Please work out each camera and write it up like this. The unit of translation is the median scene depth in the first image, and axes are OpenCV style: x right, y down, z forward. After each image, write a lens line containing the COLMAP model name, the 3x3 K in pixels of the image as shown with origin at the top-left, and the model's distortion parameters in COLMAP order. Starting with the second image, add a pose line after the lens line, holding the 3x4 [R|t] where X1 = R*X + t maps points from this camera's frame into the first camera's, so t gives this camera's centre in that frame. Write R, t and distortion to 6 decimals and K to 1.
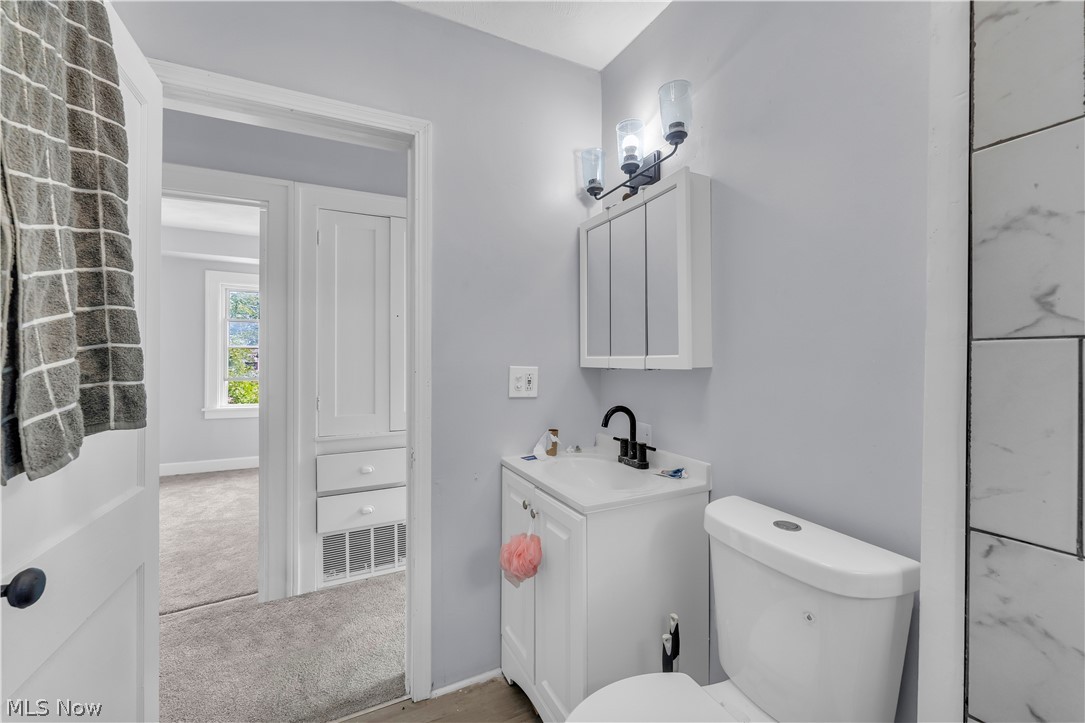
lens RADIAL K [[443.0, 0, 545.6], [0, 443.0, 359.8], [0, 0, 1]] dist [0.000433, -0.000138]
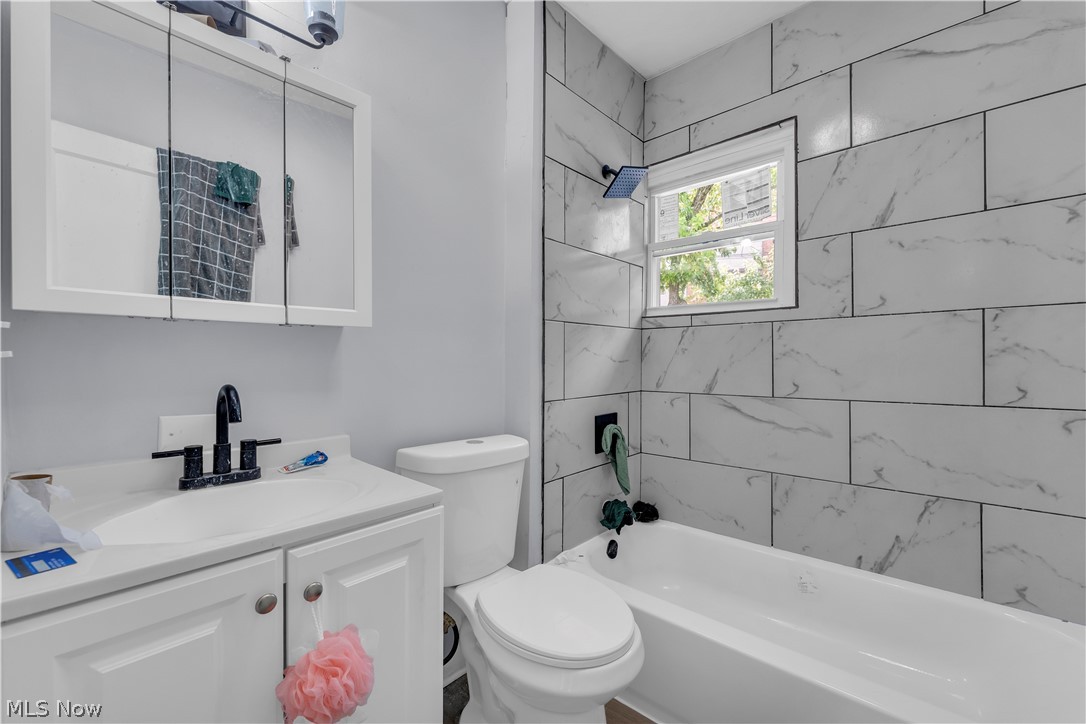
lens RADIAL K [[443.4, 0, 544.7], [0, 443.4, 360.9], [0, 0, 1]] dist [0.000433, -0.000138]
pose [[-0.372638, -0.003555, 0.927970, -1.170650], [-0.000514, 0.999993, 0.003625, 0.158838], [-0.927977, 0.000874, -0.372638, 1.848112]]
